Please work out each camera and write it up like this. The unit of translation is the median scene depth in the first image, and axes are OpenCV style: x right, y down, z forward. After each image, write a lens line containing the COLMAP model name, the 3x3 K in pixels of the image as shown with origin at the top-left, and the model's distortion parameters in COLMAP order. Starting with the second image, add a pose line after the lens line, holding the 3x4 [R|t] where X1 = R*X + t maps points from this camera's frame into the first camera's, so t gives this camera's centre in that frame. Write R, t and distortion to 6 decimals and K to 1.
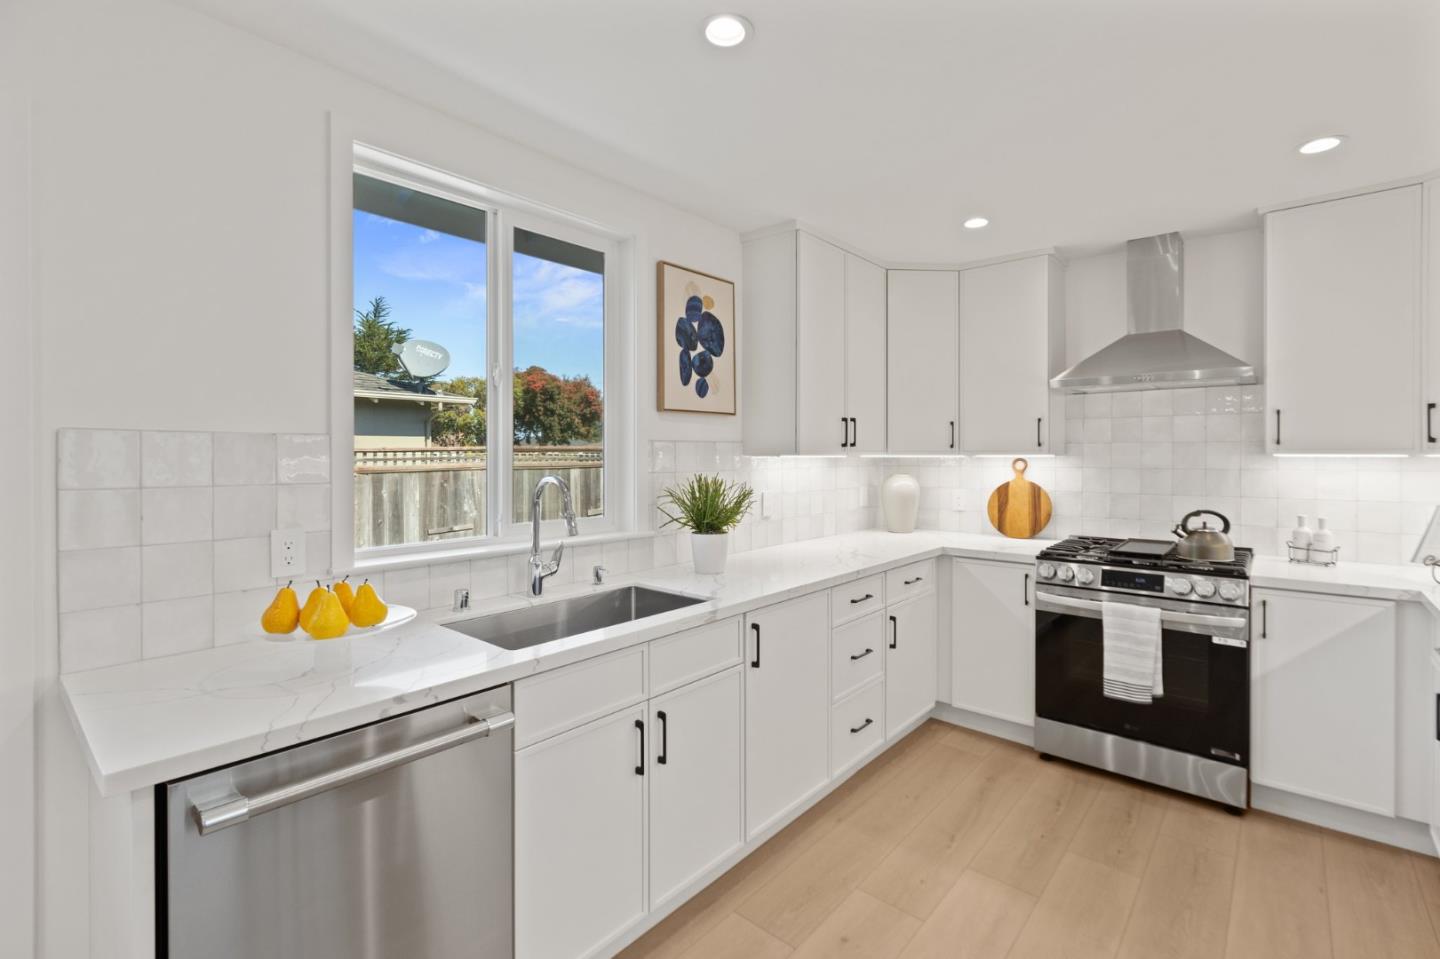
lens RADIAL K [[648.4, 0, 723.9], [0, 648.4, 460.5], [0, 0, 1]] dist [-0.000489, -0.000780]
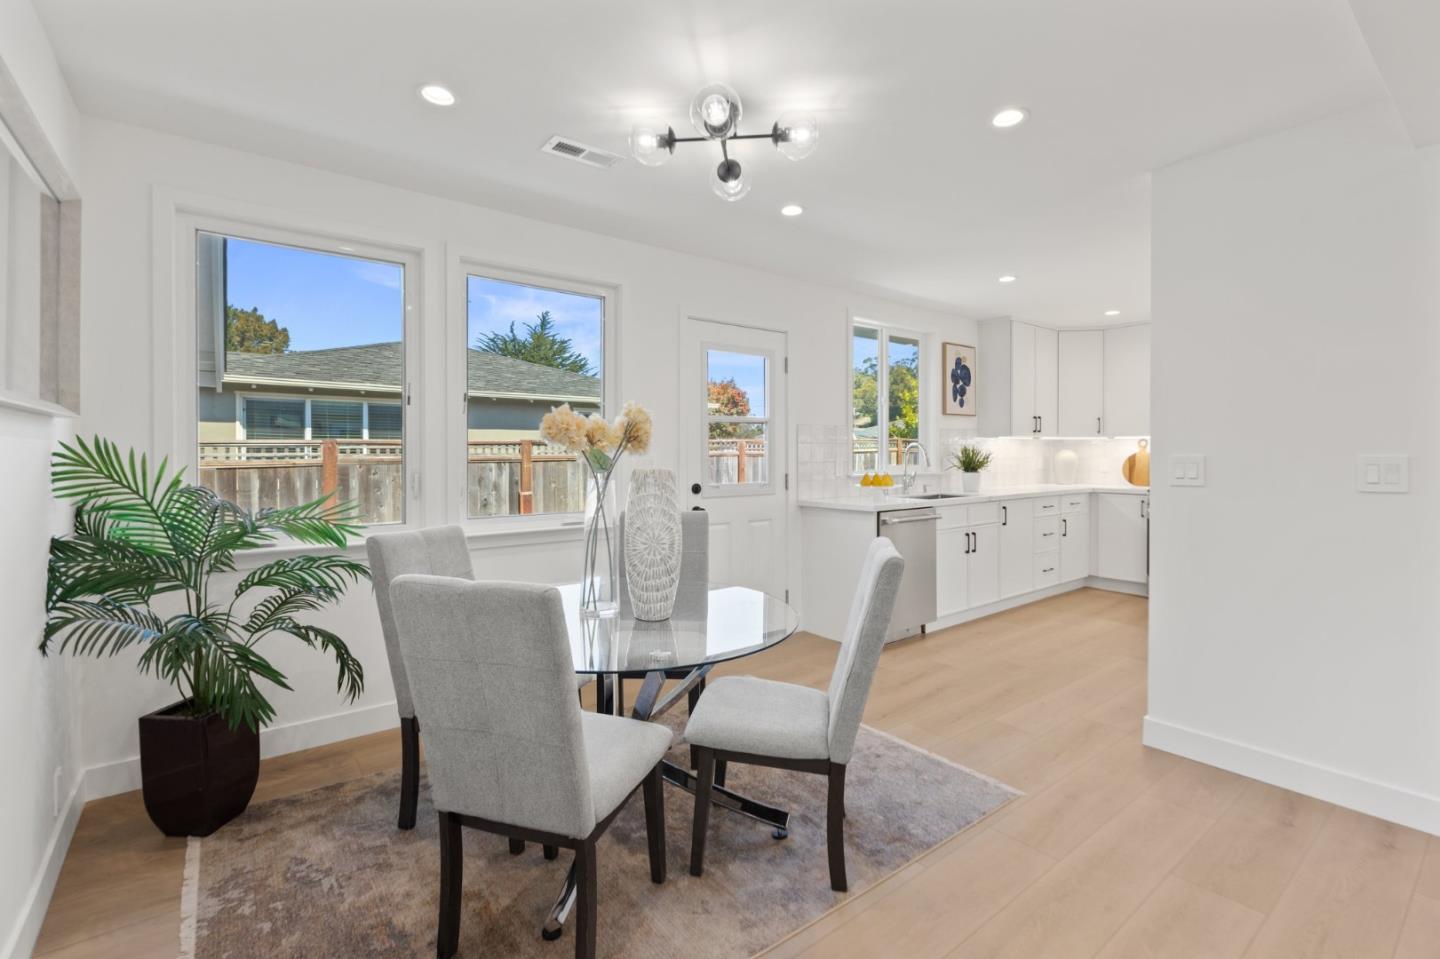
lens RADIAL K [[646.1, 0, 725.2], [0, 646.1, 457.9], [0, 0, 1]] dist [-0.000388, 0.000067]
pose [[0.981336, -0.000145, -0.192298, -0.375510], [-0.000121, 0.999999, -0.001371, 0.063109], [0.192298, 0.001369, 0.981336, -1.125838]]
